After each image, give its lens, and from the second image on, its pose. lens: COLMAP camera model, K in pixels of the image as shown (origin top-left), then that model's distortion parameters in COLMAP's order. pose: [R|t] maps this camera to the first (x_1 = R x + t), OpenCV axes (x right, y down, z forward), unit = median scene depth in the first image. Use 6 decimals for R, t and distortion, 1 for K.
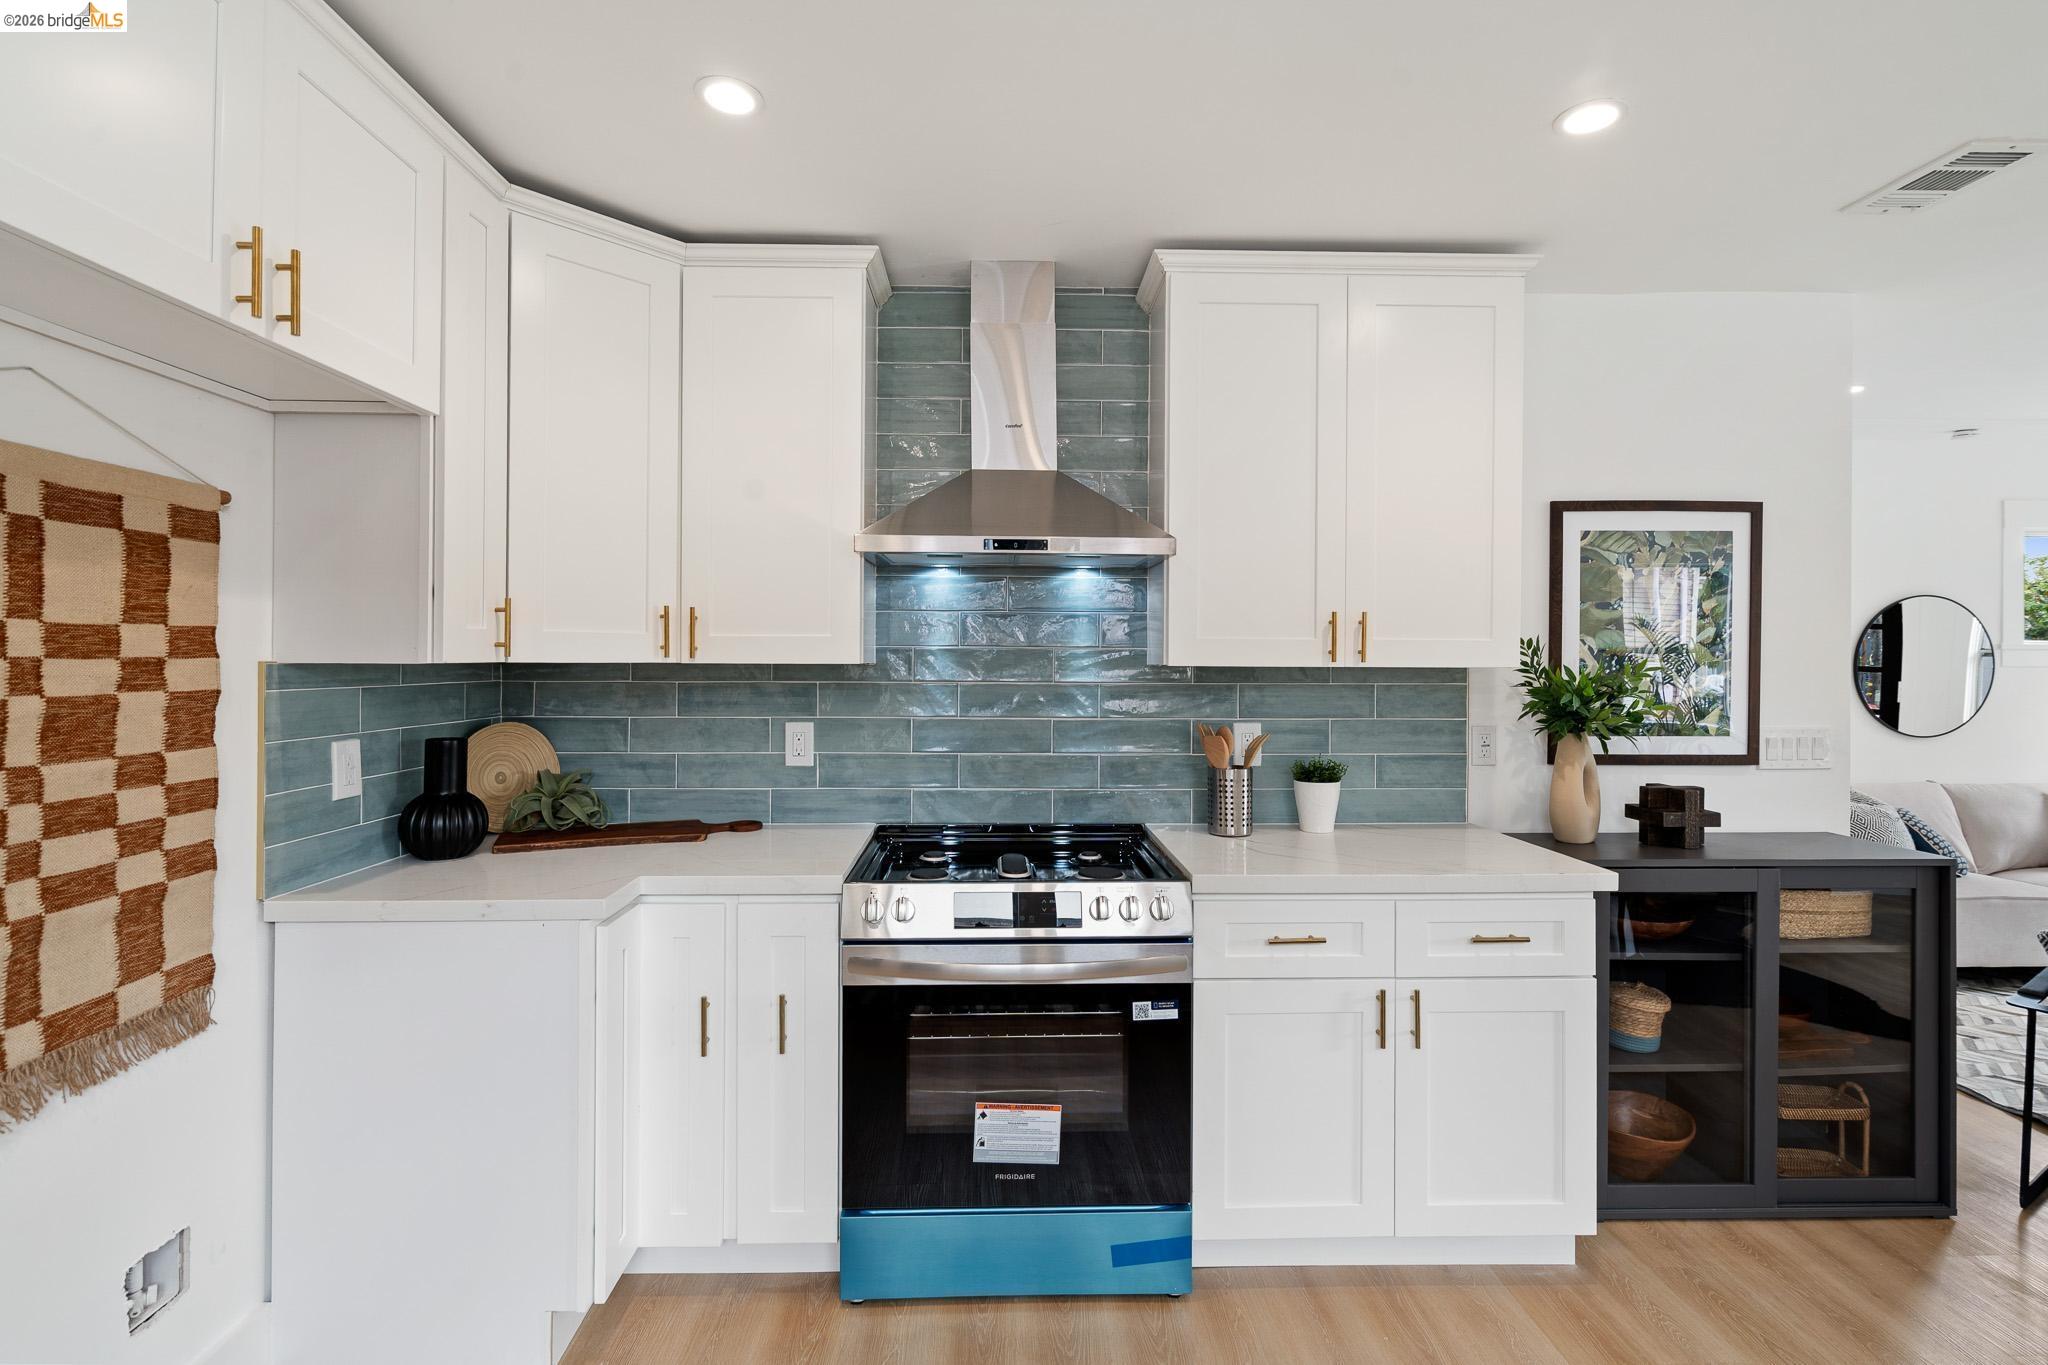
lens RADIAL K [[940.9, 0, 1019.3], [0, 940.9, 657.5], [0, 0, 1]] dist [-0.002453, 0.000503]
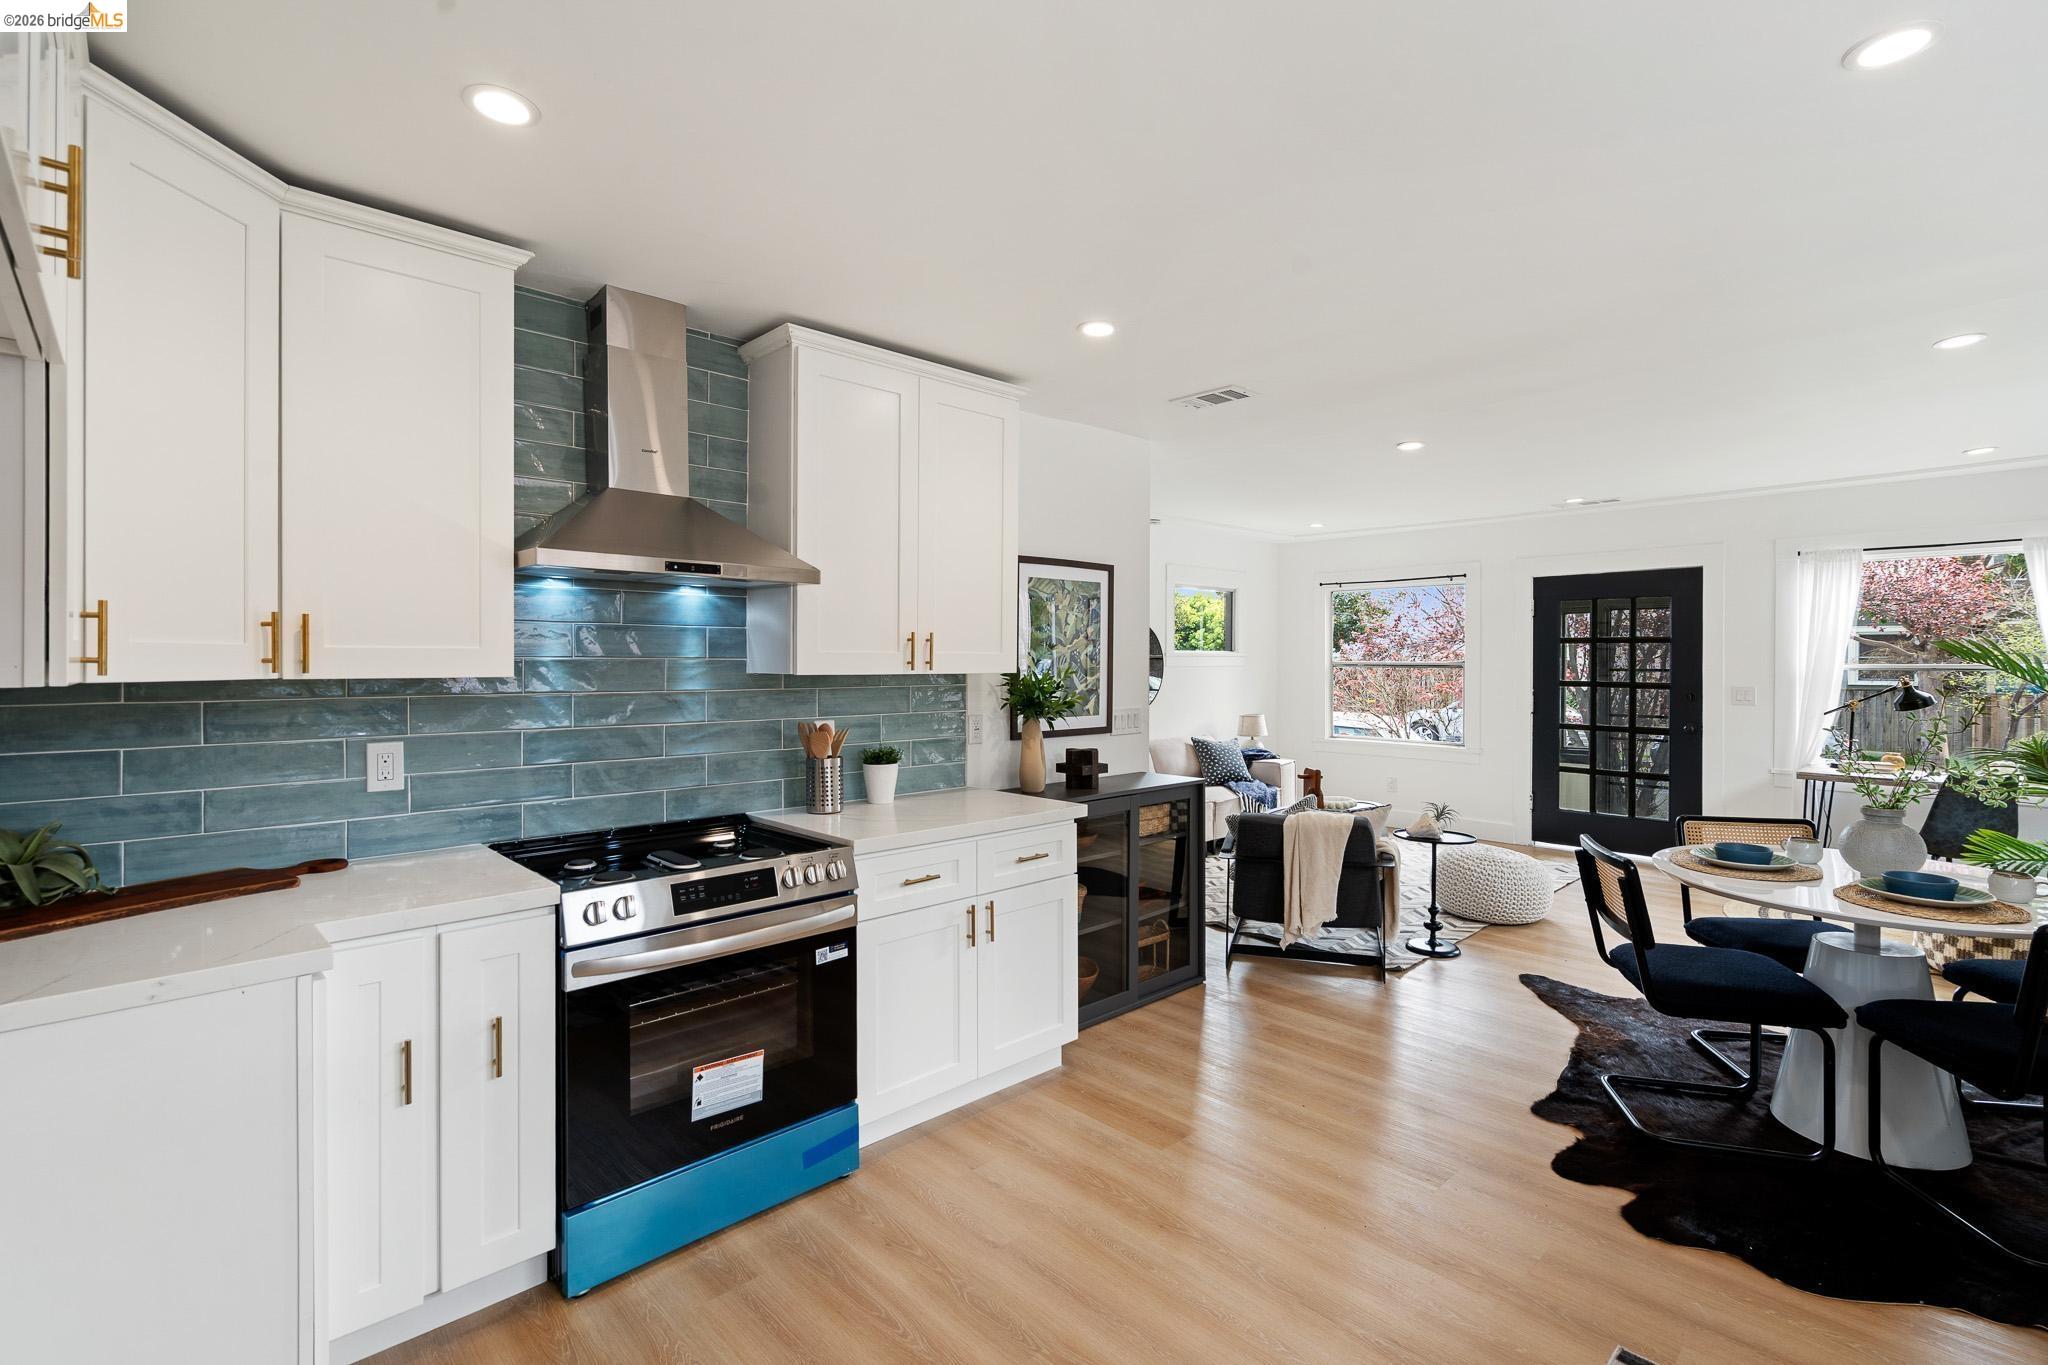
lens RADIAL K [[929.1, 0, 1019.9], [0, 929.1, 664.5], [0, 0, 1]] dist [-0.001505, 0.000773]
pose [[0.747518, -0.005689, 0.664218, -0.473060], [0.000779, 0.999970, 0.007688, -0.014911], [-0.664241, -0.005229, 0.747500, -0.079239]]
